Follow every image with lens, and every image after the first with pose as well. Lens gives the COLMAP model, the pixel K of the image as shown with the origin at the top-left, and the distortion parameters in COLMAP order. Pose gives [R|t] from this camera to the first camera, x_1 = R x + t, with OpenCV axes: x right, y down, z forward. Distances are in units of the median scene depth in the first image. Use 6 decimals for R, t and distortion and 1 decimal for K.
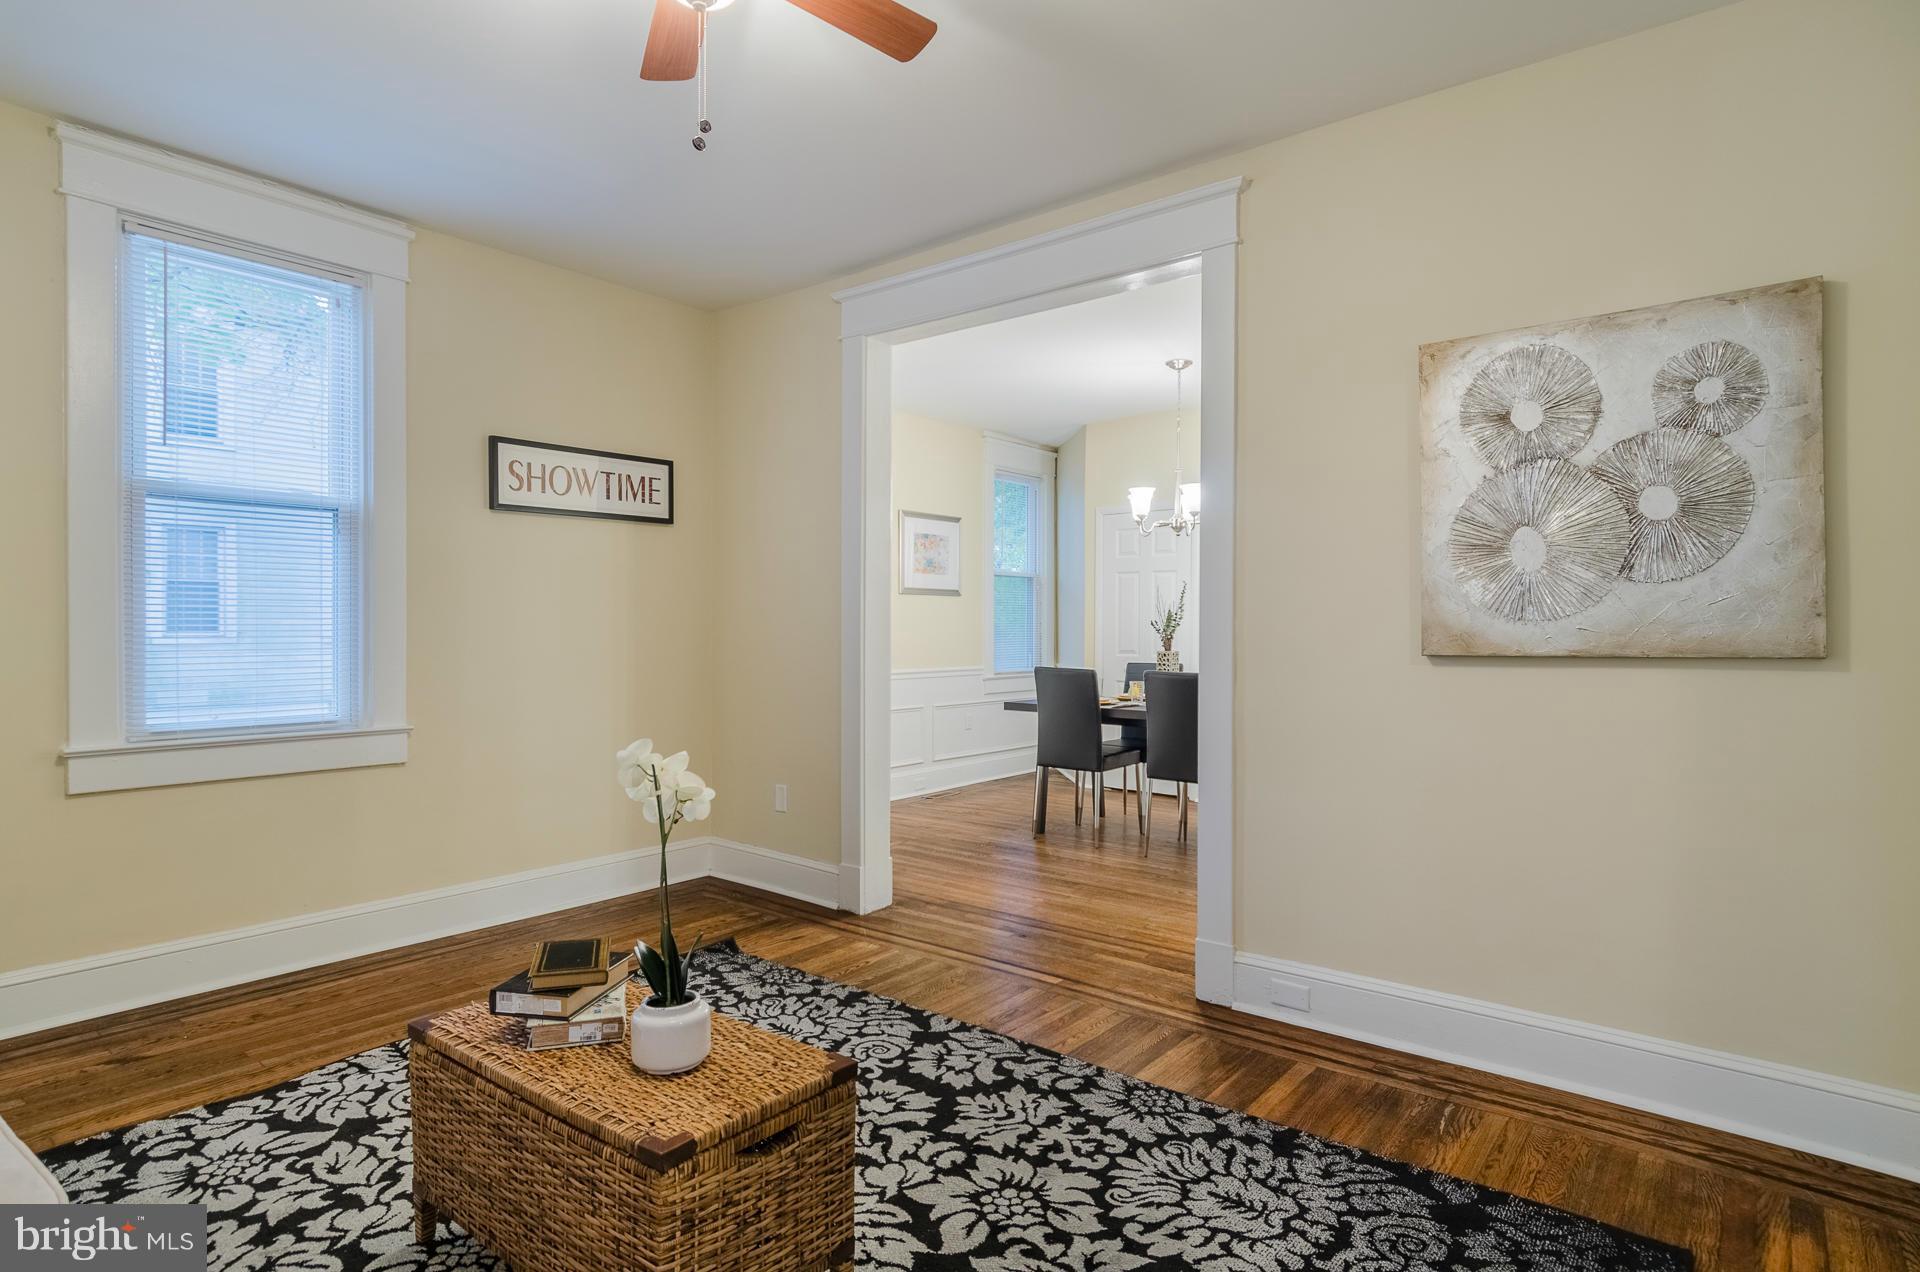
lens RADIAL K [[1014.3, 0, 950.3], [0, 1014.3, 632.6], [0, 0, 1]] dist [0.001649, -0.001207]
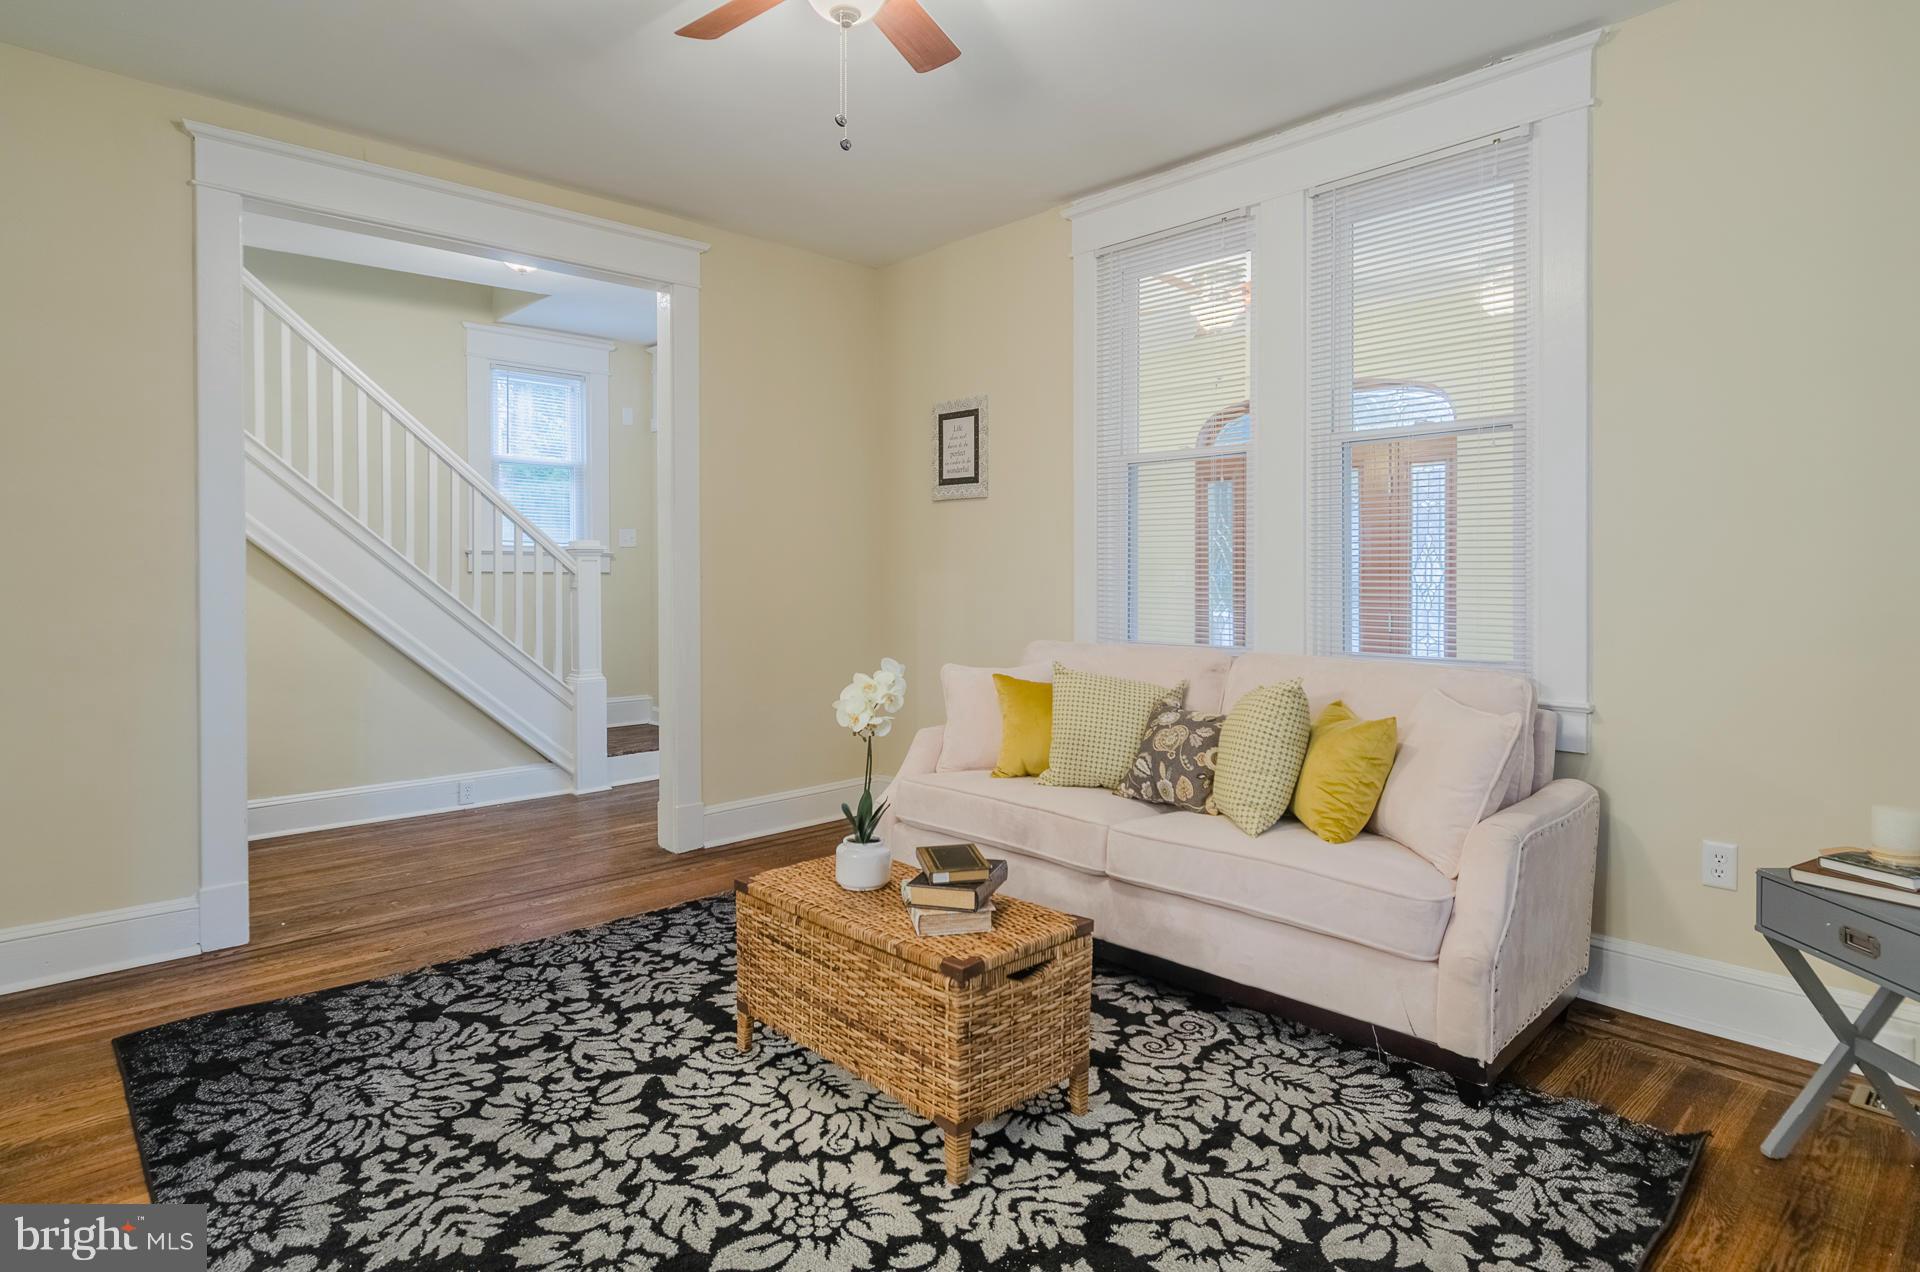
lens RADIAL K [[1014.3, 0, 950.3], [0, 1014.3, 632.6], [0, 0, 1]] dist [0.001649, -0.001207]
pose [[-0.991150, -0.011115, 0.132283, -0.323470], [-0.002816, 0.998025, 0.062757, -0.004406], [-0.132719, 0.061829, -0.989223, 1.315968]]
